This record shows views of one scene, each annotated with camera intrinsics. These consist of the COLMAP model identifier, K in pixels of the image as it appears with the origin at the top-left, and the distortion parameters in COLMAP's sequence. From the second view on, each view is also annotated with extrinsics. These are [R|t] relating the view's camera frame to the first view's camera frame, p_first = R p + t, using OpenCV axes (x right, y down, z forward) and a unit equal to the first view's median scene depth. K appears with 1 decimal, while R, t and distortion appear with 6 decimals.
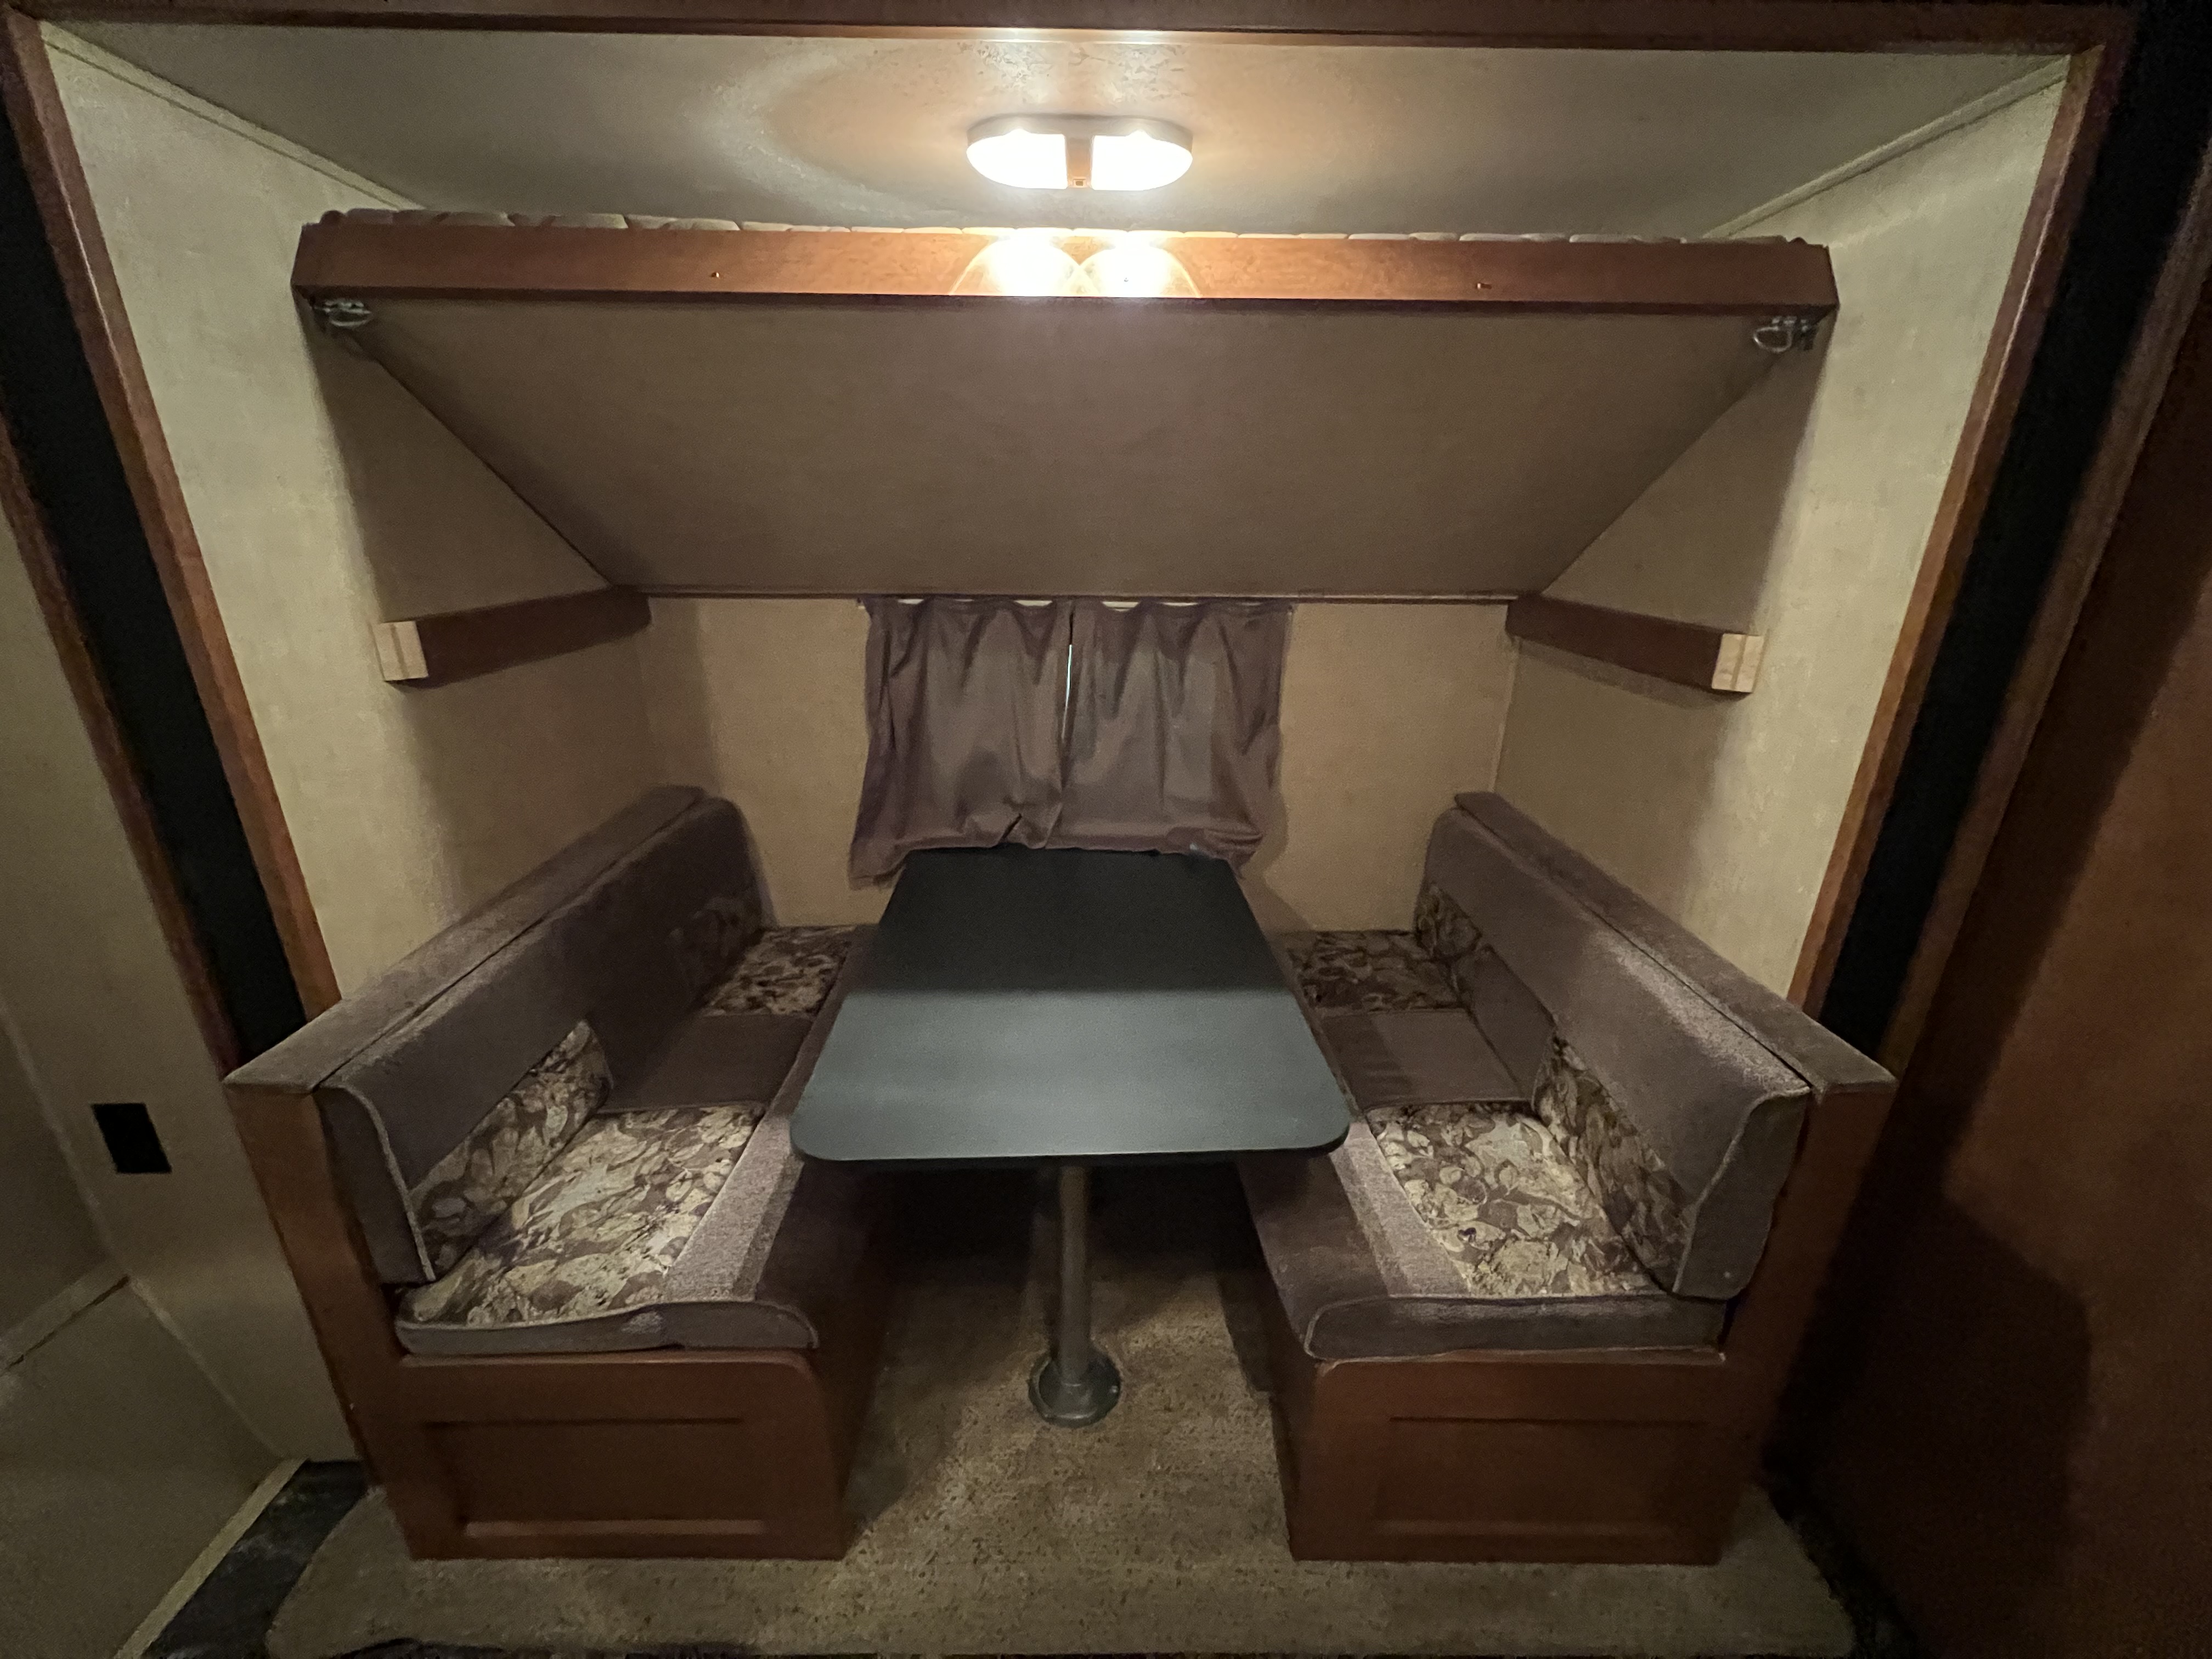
lens RADIAL K [[886.9, 0, 1098.3], [0, 886.9, 820.9], [0, 0, 1]] dist [-0.000943, 0.000937]
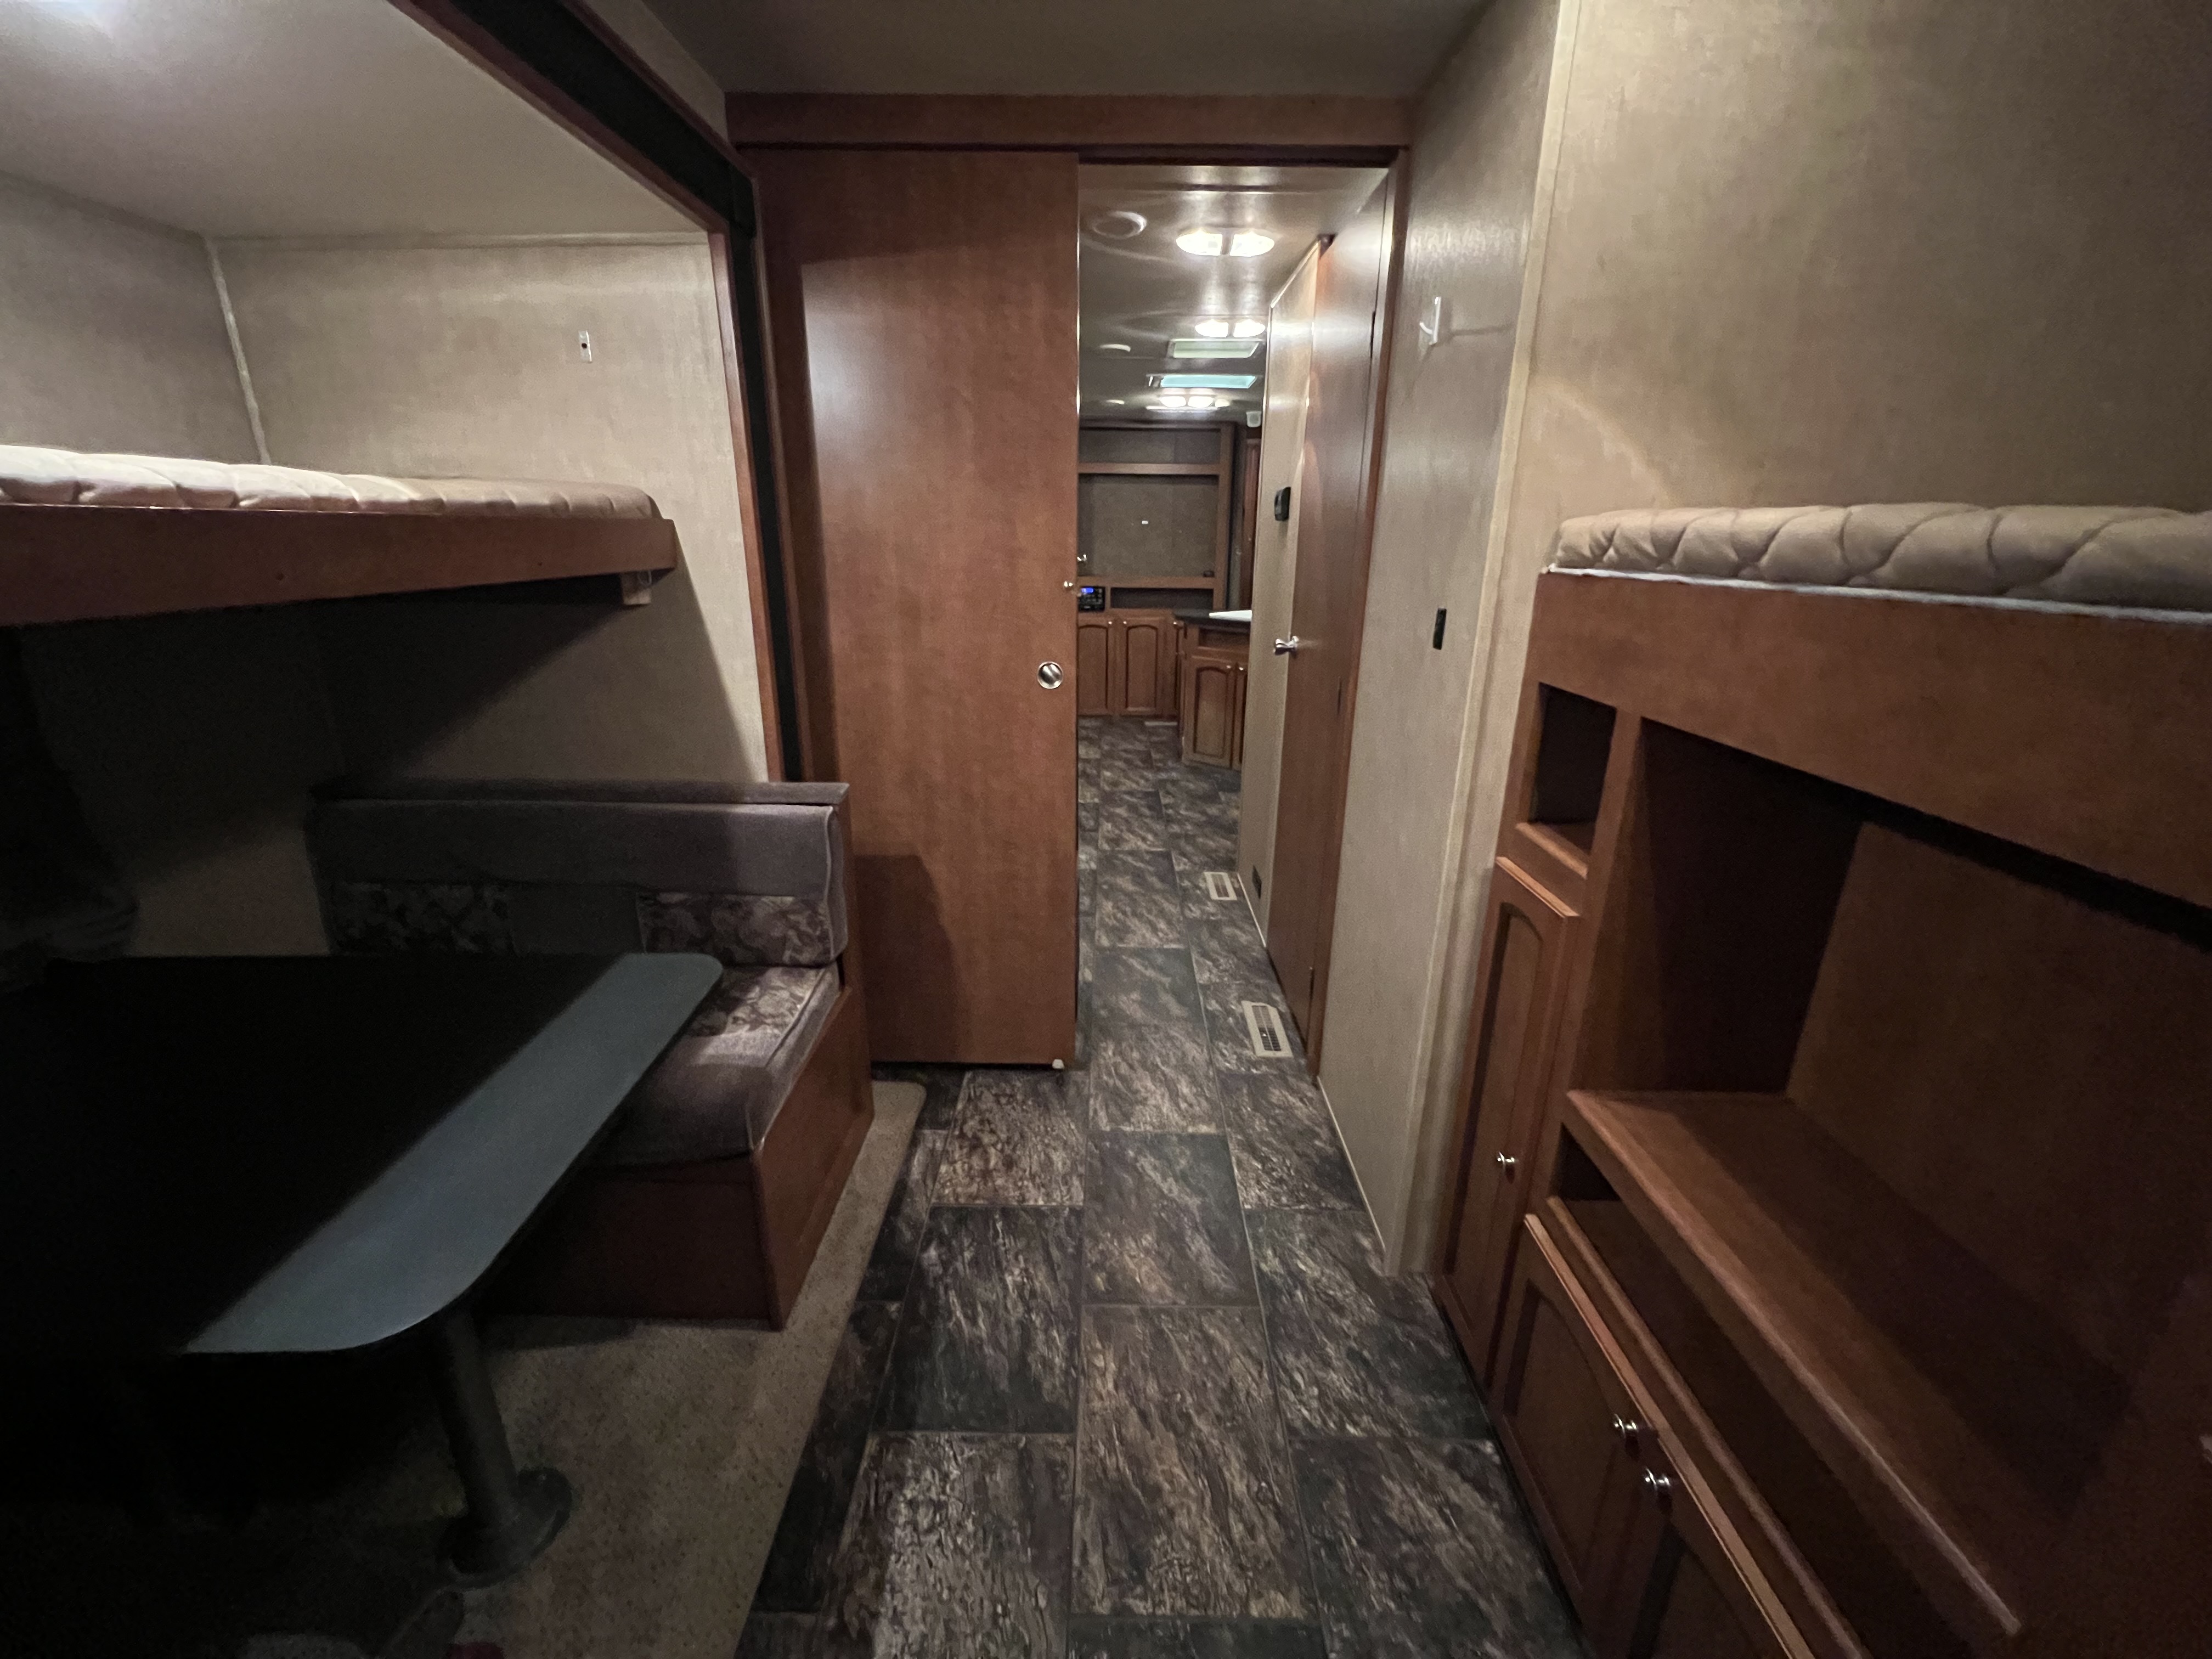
lens RADIAL K [[886.9, 0, 1101.1], [0, 886.9, 819.4], [0, 0, 1]] dist [-0.000943, 0.000937]
pose [[0.021197, -0.317645, 0.947973, -0.720952], [0.317930, 0.901107, 0.294833, -0.019982], [-0.947877, 0.295139, 0.120090, 0.237592]]
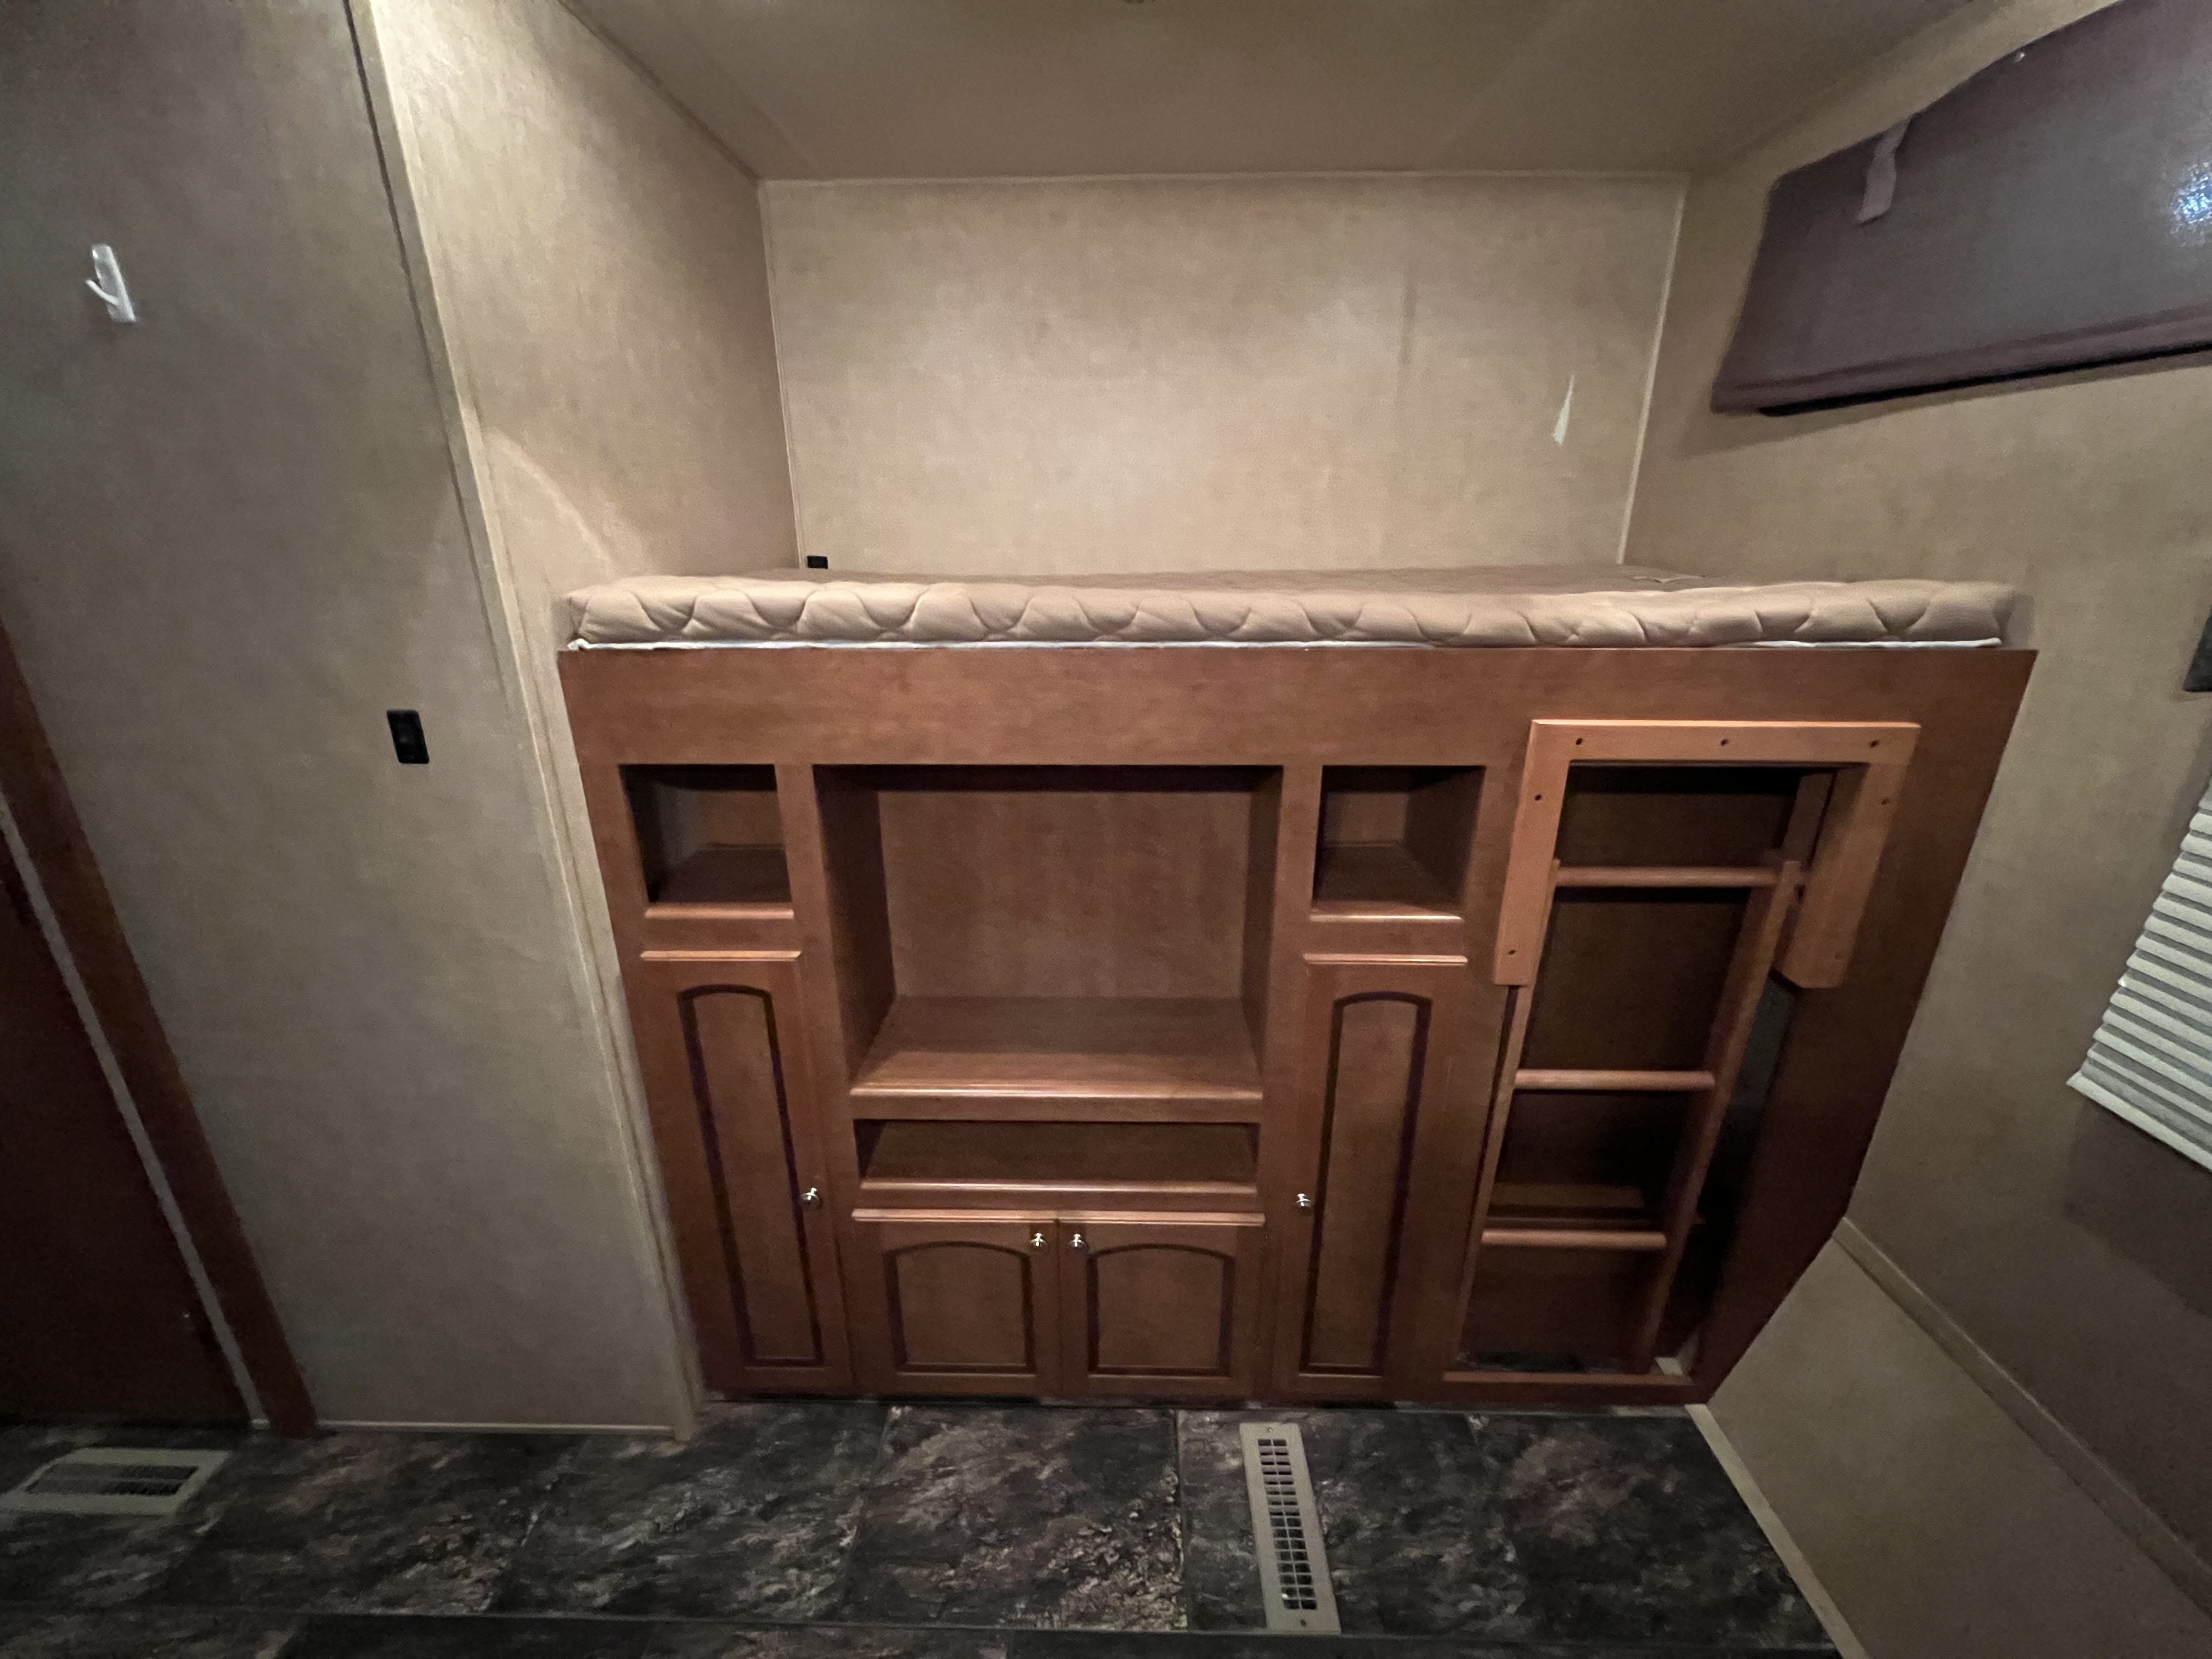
lens RADIAL K [[886.9, 0, 1098.7], [0, 886.9, 821.2], [0, 0, 1]] dist [-0.000943, 0.000937]
pose [[-0.999388, -0.020517, 0.028341, -0.205289], [0.001052, 0.792040, 0.610468, -0.233054], [-0.034972, 0.610124, -0.791534, 0.610407]]
